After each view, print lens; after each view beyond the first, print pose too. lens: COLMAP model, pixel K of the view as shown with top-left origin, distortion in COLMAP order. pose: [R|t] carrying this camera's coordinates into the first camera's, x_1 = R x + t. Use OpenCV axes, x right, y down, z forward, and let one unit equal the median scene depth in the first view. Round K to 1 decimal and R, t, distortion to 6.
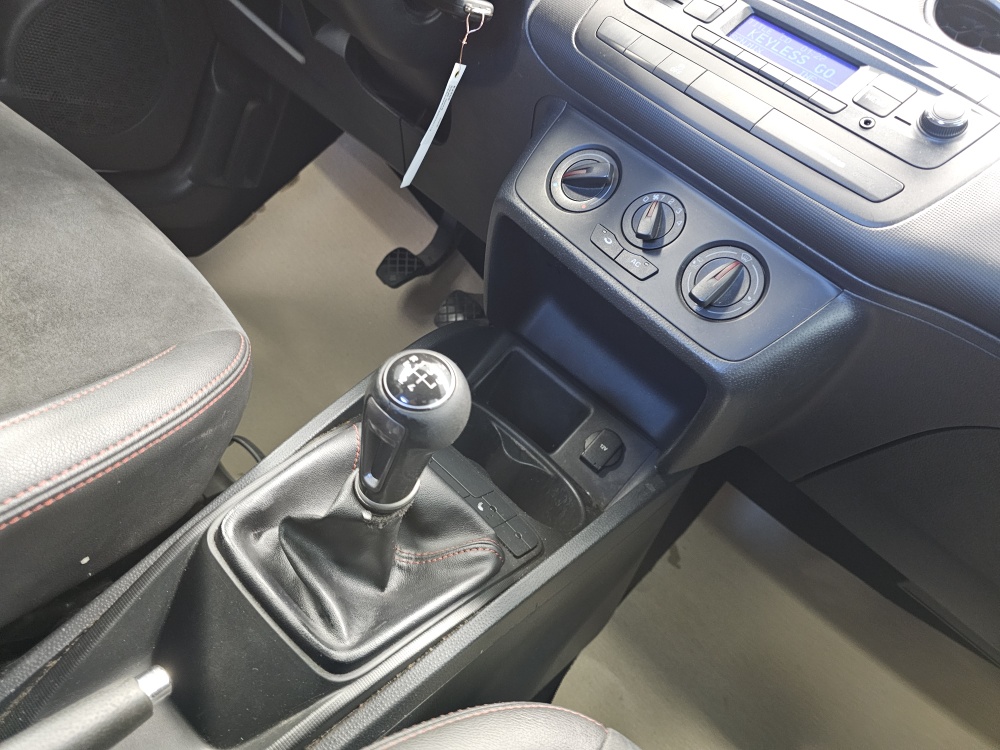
lens RADIAL K [[667.1, 0, 498.0], [0, 667.1, 367.0], [0, 0, 1]] dist [0.065902, -0.074603]
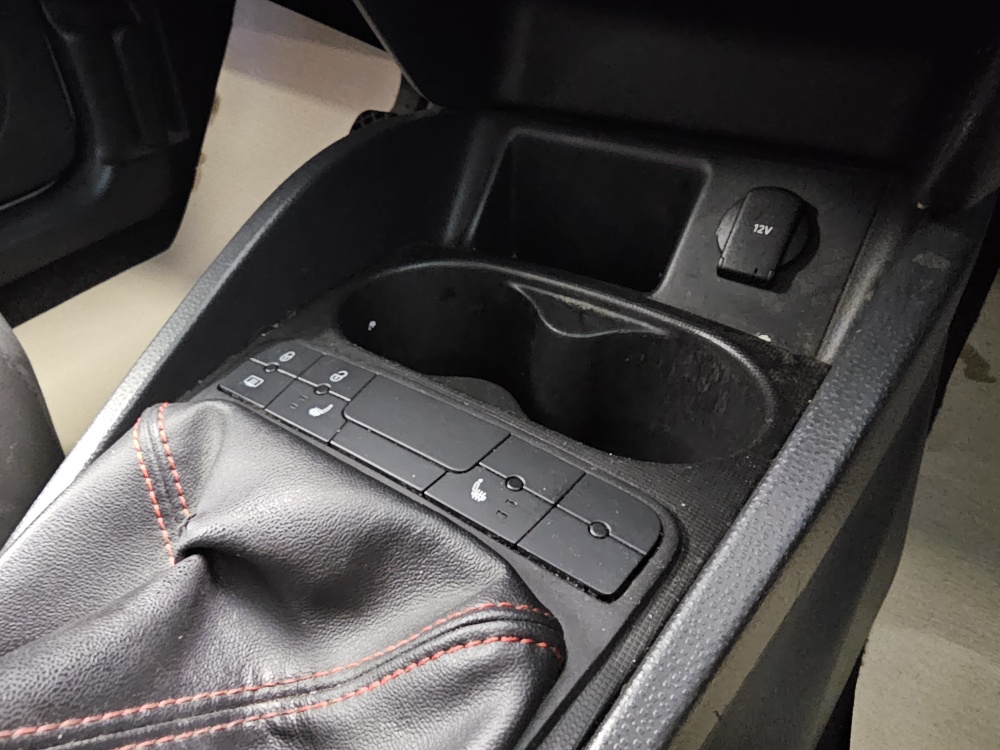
lens RADIAL K [[524.8, 0, 500.1], [0, 524.8, 352.3], [0, 0, 1]] dist [-0.000233, 0.000299]
pose [[0.857923, -0.372742, -0.353597, 0.101903], [0.417577, 0.906838, 0.057217, 0.102141], [0.299328, -0.196742, 0.933646, 0.609003]]
